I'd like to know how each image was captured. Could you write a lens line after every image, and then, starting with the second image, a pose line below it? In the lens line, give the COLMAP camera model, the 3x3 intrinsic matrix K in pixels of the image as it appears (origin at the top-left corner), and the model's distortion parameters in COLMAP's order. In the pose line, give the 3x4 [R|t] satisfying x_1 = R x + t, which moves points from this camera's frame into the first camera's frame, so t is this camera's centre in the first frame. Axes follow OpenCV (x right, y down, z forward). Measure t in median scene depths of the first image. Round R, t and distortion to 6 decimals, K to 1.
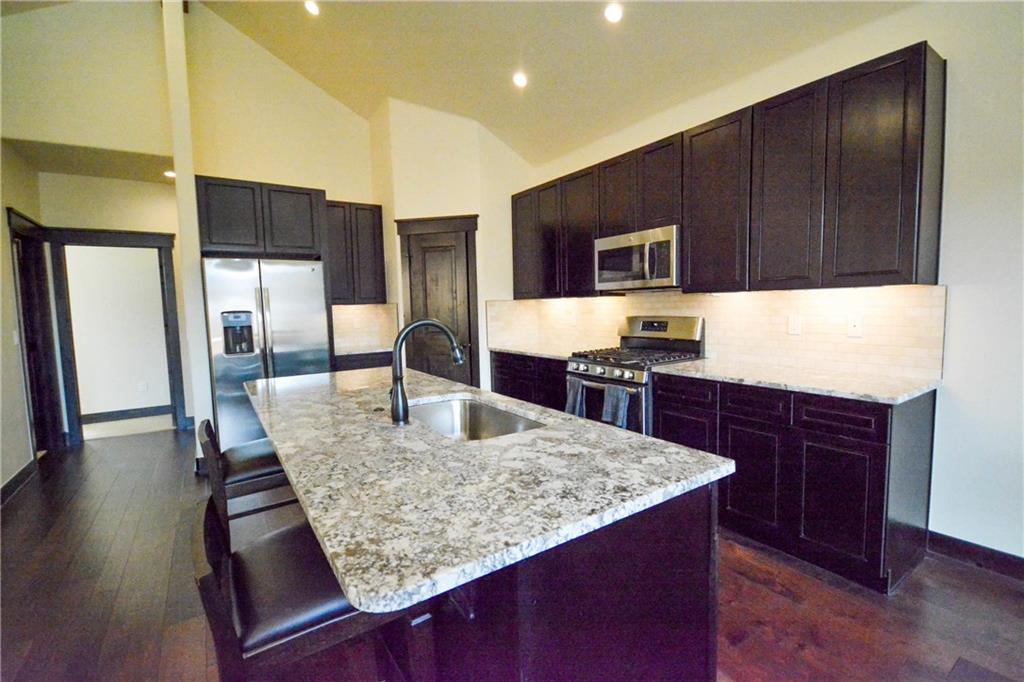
lens RADIAL K [[452.7, 0, 515.0], [0, 452.7, 340.4], [0, 0, 1]] dist [-0.000674, -0.000257]
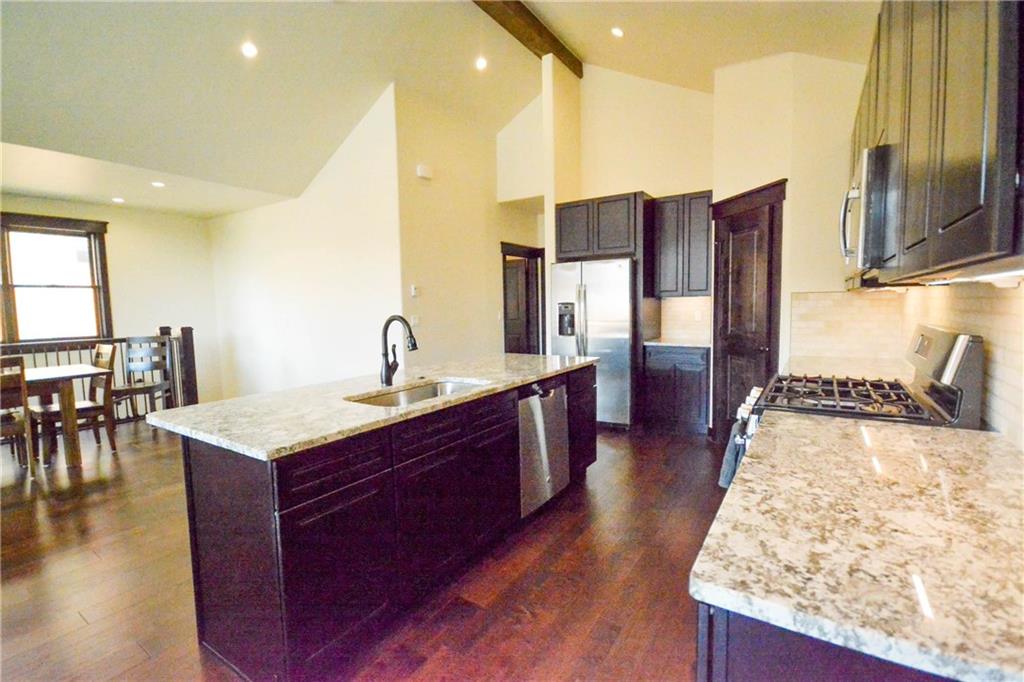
lens RADIAL K [[457.0, 0, 512.0], [0, 457.0, 341.0], [0, 0, 1]] dist [-0.003498, -0.000627]
pose [[0.385591, 0.091612, -0.918110, 0.496736], [-0.065698, 0.995259, 0.071718, -0.035521], [0.920328, 0.032664, 0.389782, 0.310266]]
